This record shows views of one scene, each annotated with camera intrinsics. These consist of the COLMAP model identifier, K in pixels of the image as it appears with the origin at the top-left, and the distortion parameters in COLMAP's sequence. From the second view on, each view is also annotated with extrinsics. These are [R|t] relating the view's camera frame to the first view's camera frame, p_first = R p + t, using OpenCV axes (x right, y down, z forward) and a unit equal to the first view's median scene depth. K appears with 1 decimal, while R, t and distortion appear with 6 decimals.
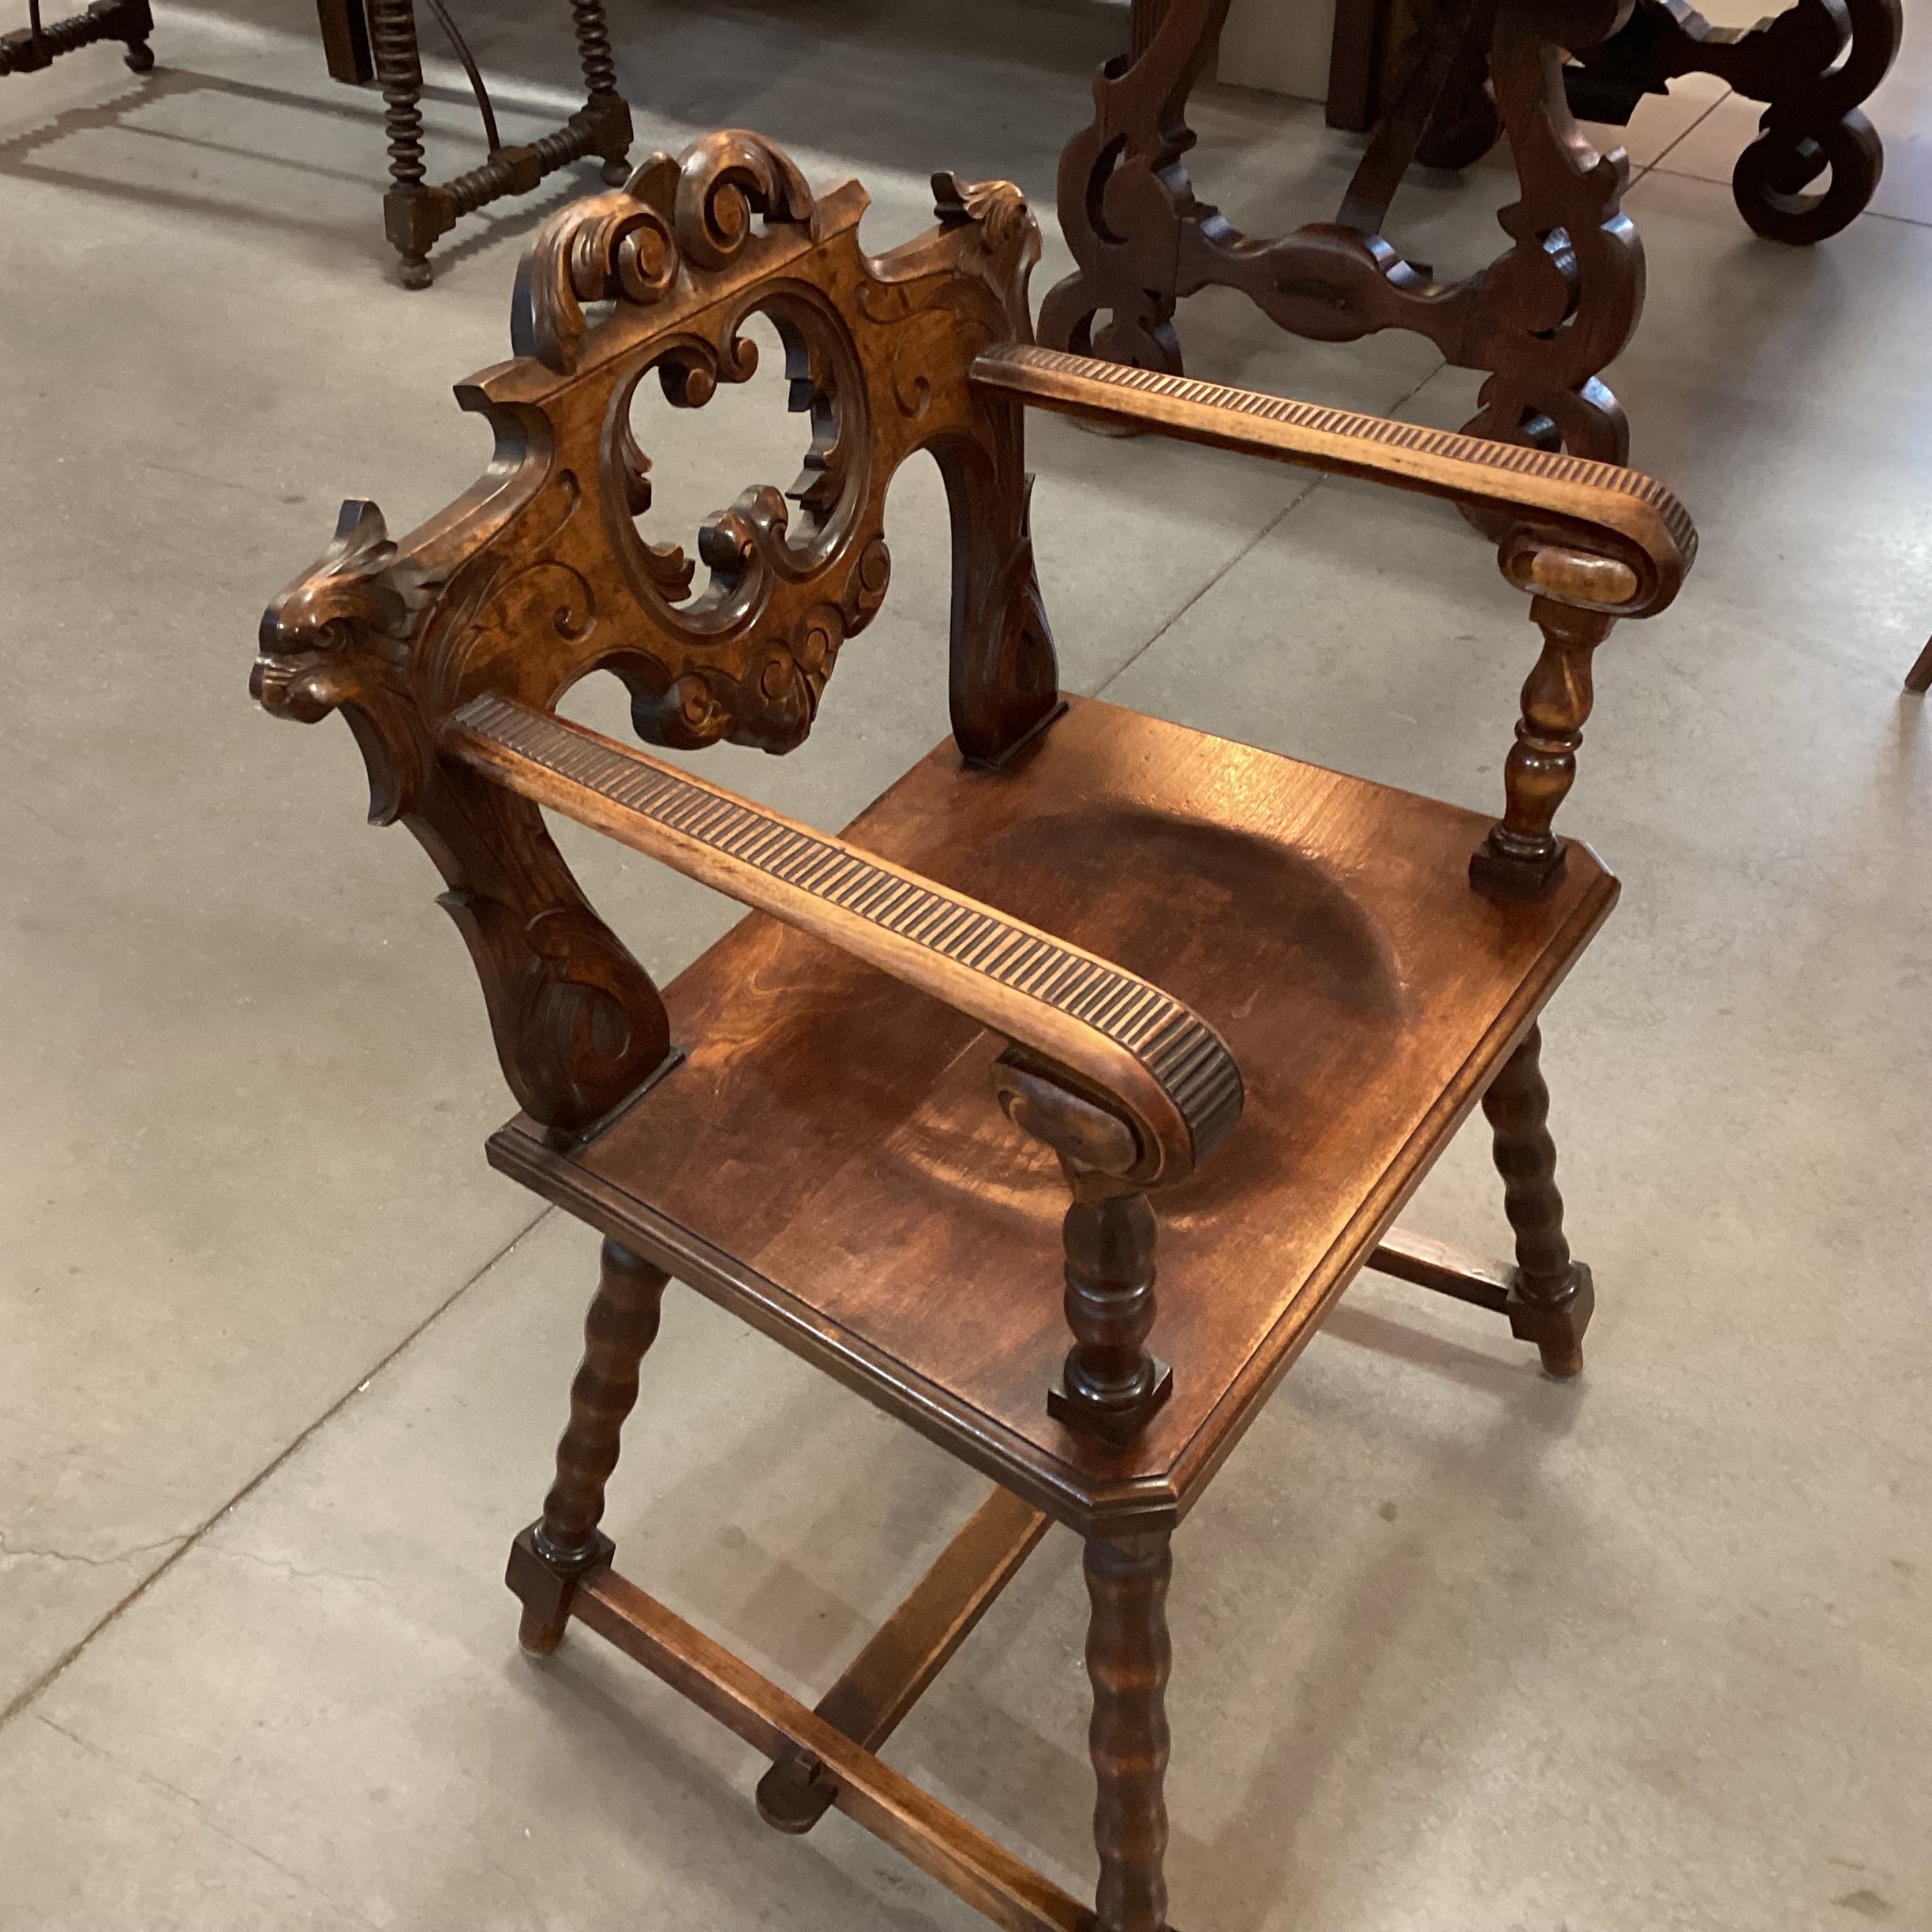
lens RADIAL K [[2362.8, 0, 973.4], [0, 2362.8, 964.2], [0, 0, 1]] dist [0.028888, 0.000000]
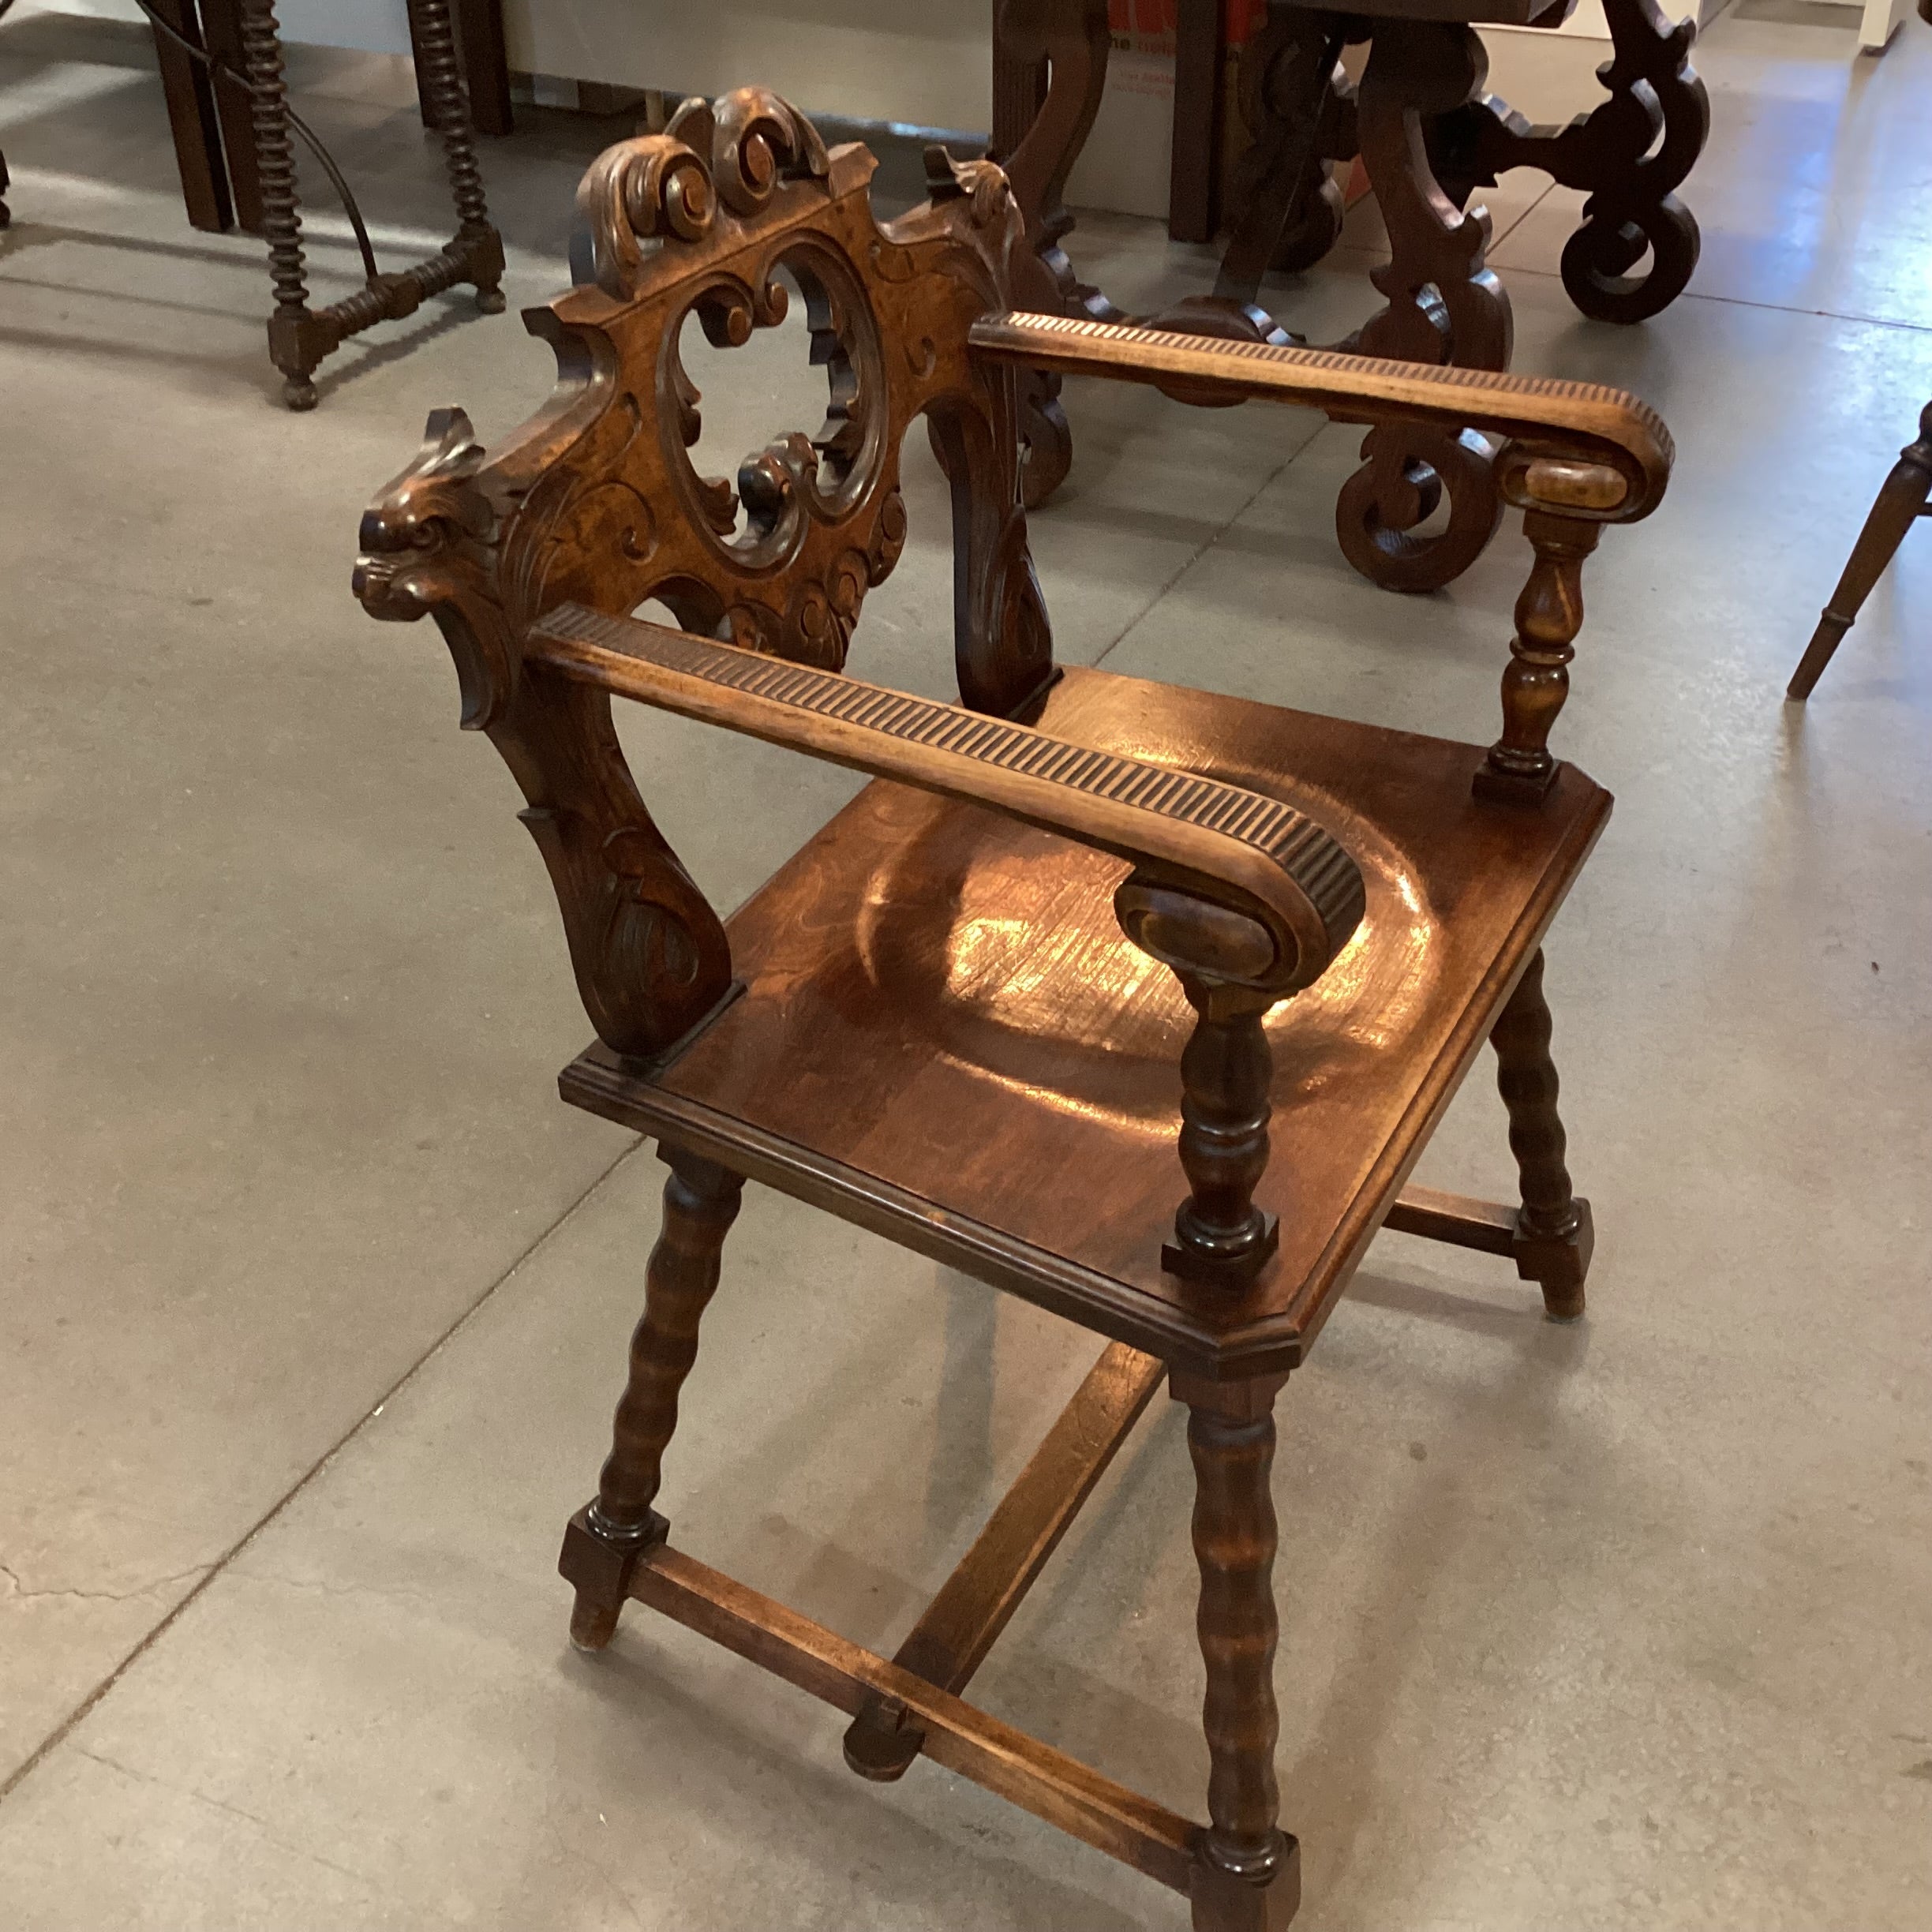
lens RADIAL K [[2362.8, 0, 978.5], [0, 2362.8, 950.8], [0, 0, 1]] dist [0.028888, 0.000000]
pose [[0.995297, -0.055873, 0.079129, -0.090957], [0.062302, 0.994743, -0.081265, 0.099566], [-0.074173, 0.085812, 0.993546, -0.012521]]
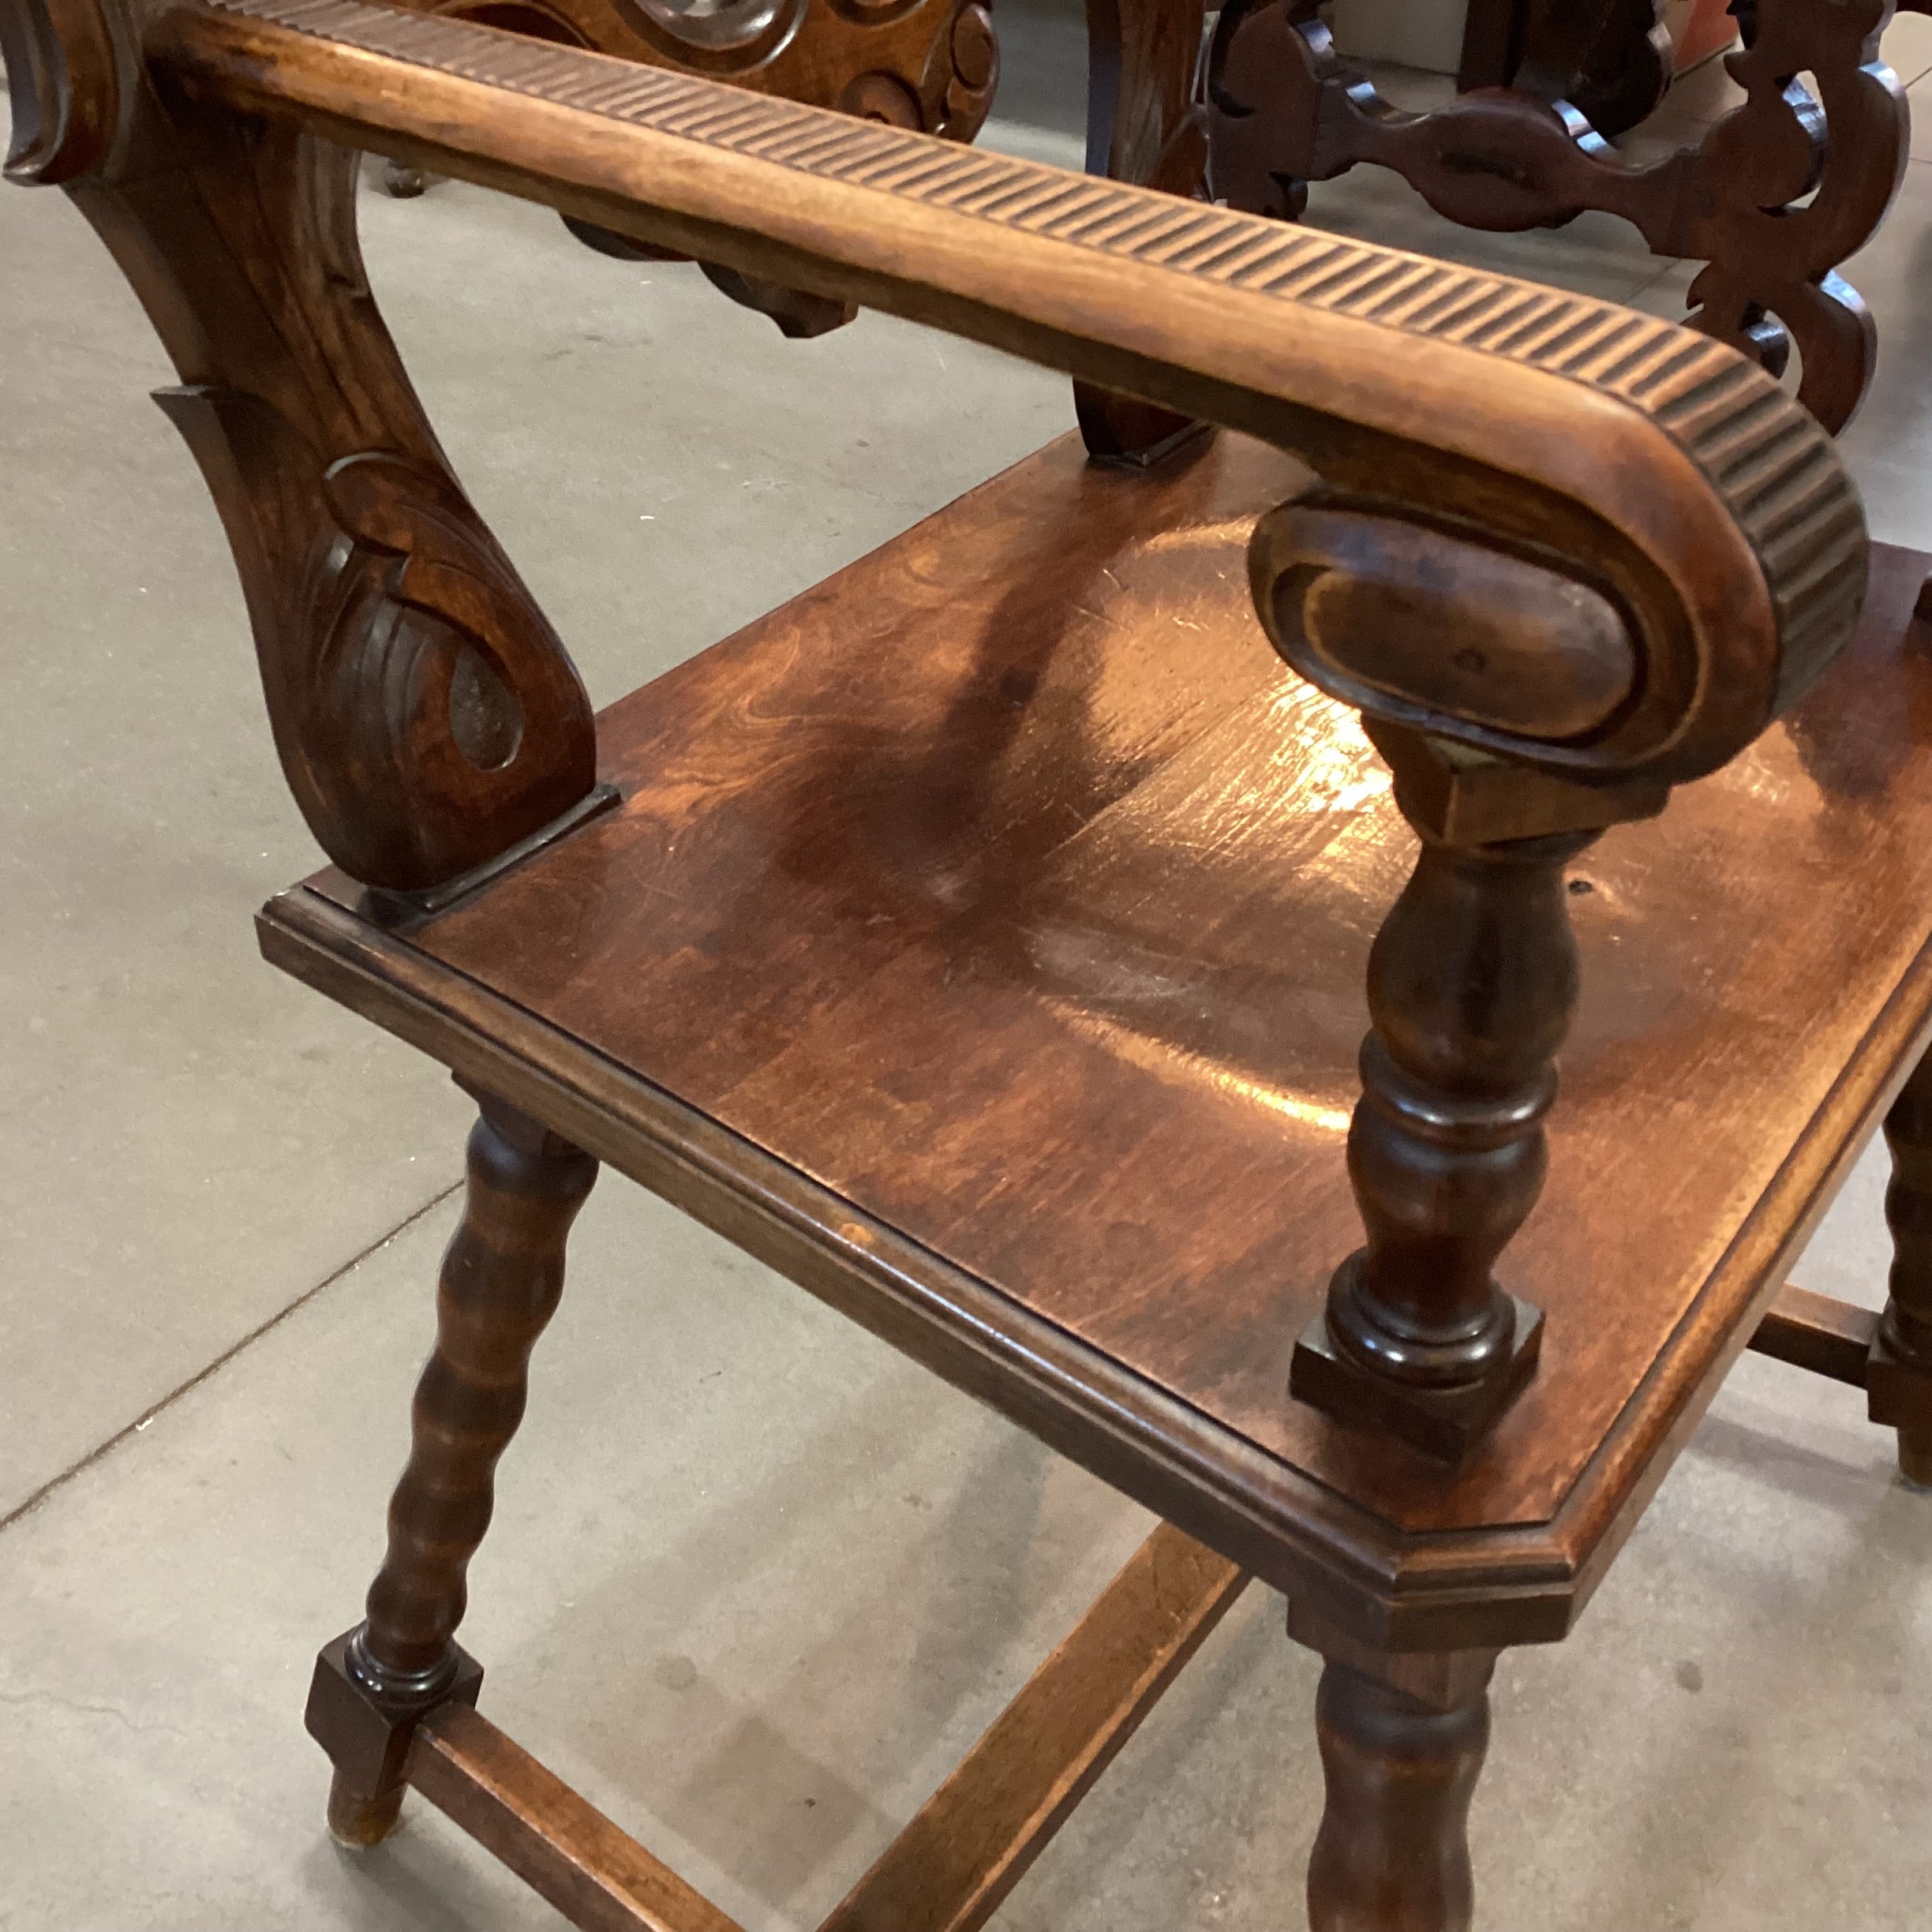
lens RADIAL K [[2362.8, 0, 965.3], [0, 2362.8, 957.0], [0, 0, 1]] dist [0.028888, 0.000000]
pose [[0.999126, 0.040128, -0.011703, -0.025990], [-0.040933, 0.995993, -0.079514, 0.107019], [0.008465, 0.079923, 0.996765, 0.379486]]
